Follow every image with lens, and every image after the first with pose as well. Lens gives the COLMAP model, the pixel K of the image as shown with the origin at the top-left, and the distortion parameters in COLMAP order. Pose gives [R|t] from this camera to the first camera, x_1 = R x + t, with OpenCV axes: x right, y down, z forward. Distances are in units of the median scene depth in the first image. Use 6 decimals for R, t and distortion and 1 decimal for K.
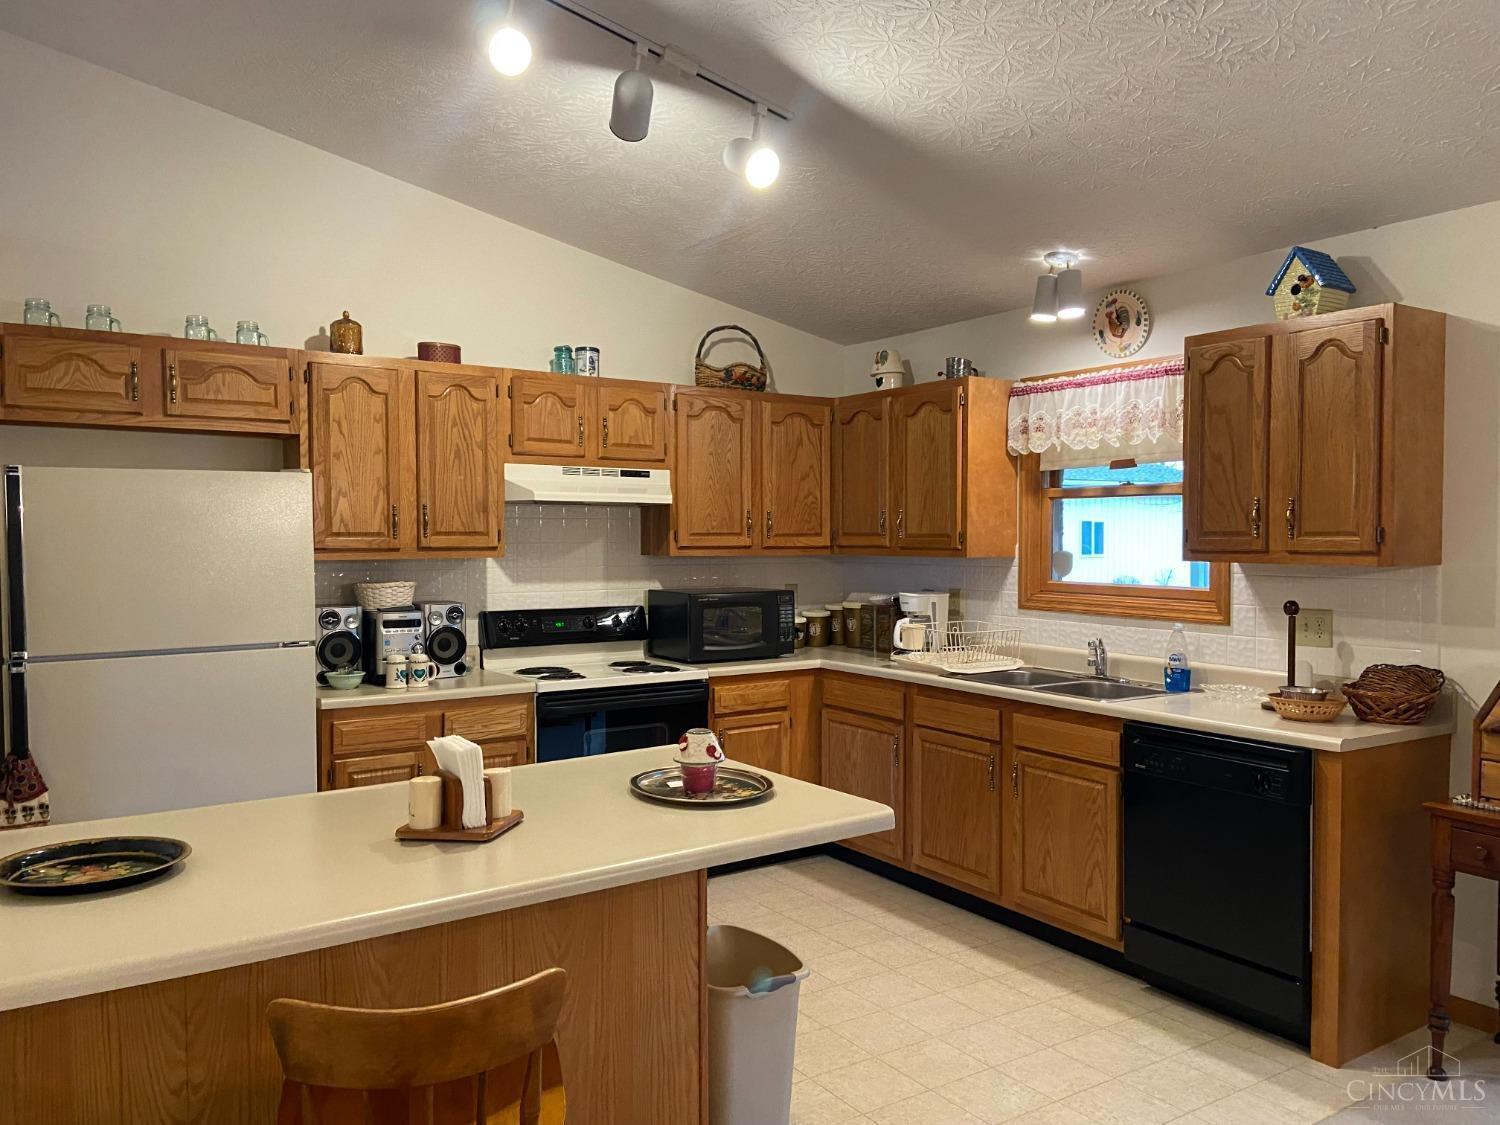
lens RADIAL K [[1122.2, 0, 775.3], [0, 1122.2, 560.1], [0, 0, 1]] dist [0.055009, -0.007830]
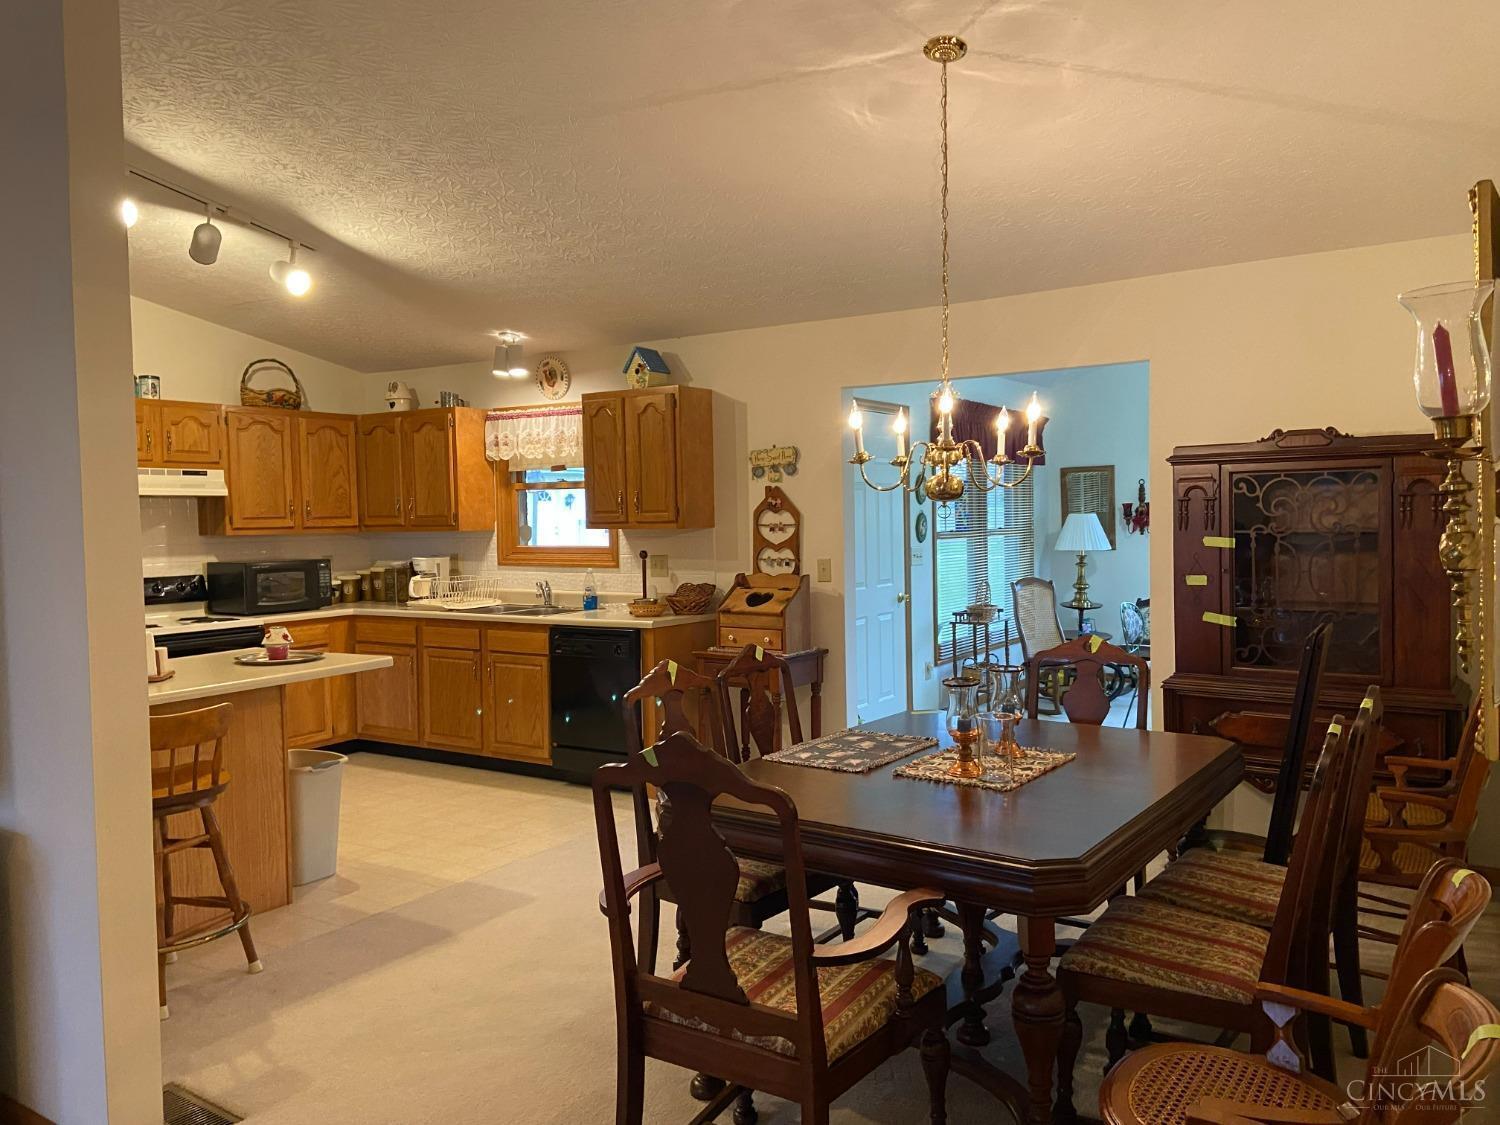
lens RADIAL K [[1122.2, 0, 775.3], [0, 1122.2, 560.1], [0, 0, 1]] dist [0.055009, -0.007830]
pose [[0.922568, -0.032799, 0.384437, -0.013793], [0.026651, 0.999418, 0.021311, 0.014758], [-0.384912, -0.009416, 0.922905, -0.496499]]
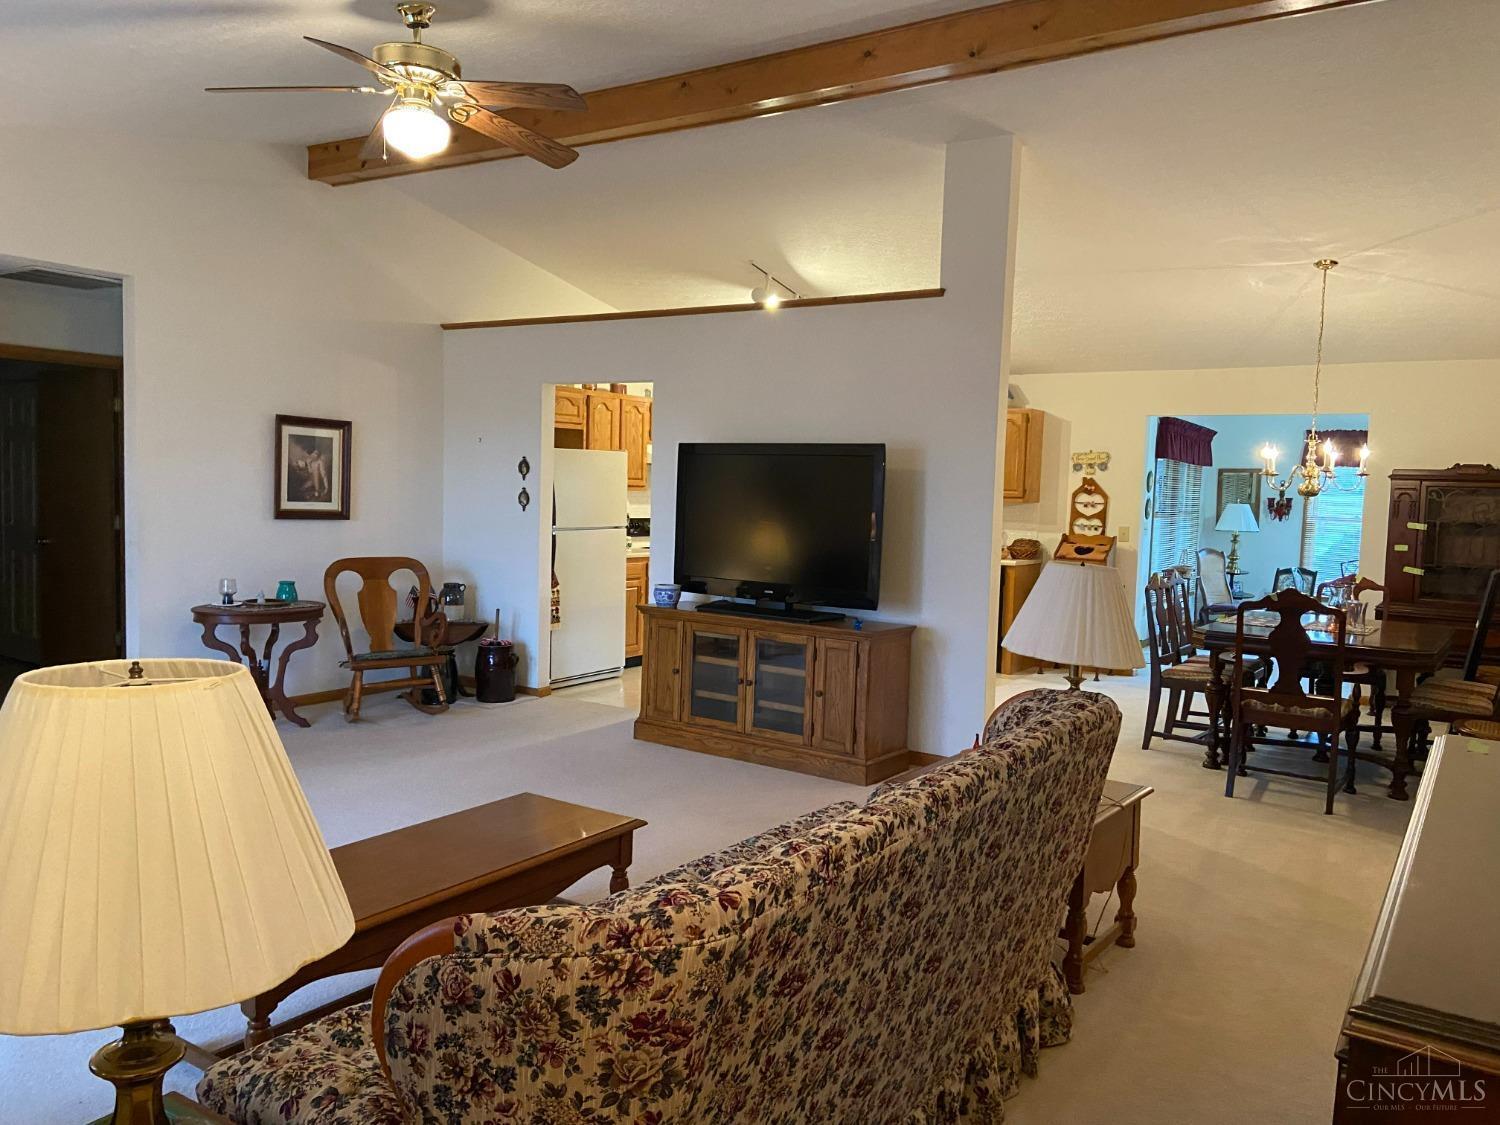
lens RADIAL K [[1122.2, 0, 775.3], [0, 1122.2, 560.1], [0, 0, 1]] dist [0.055009, -0.007830]
pose [[0.919432, 0.001844, 0.393245, -0.763980], [-0.021539, 0.998724, 0.045676, 0.023135], [-0.392659, -0.050466, 0.918299, -0.893233]]
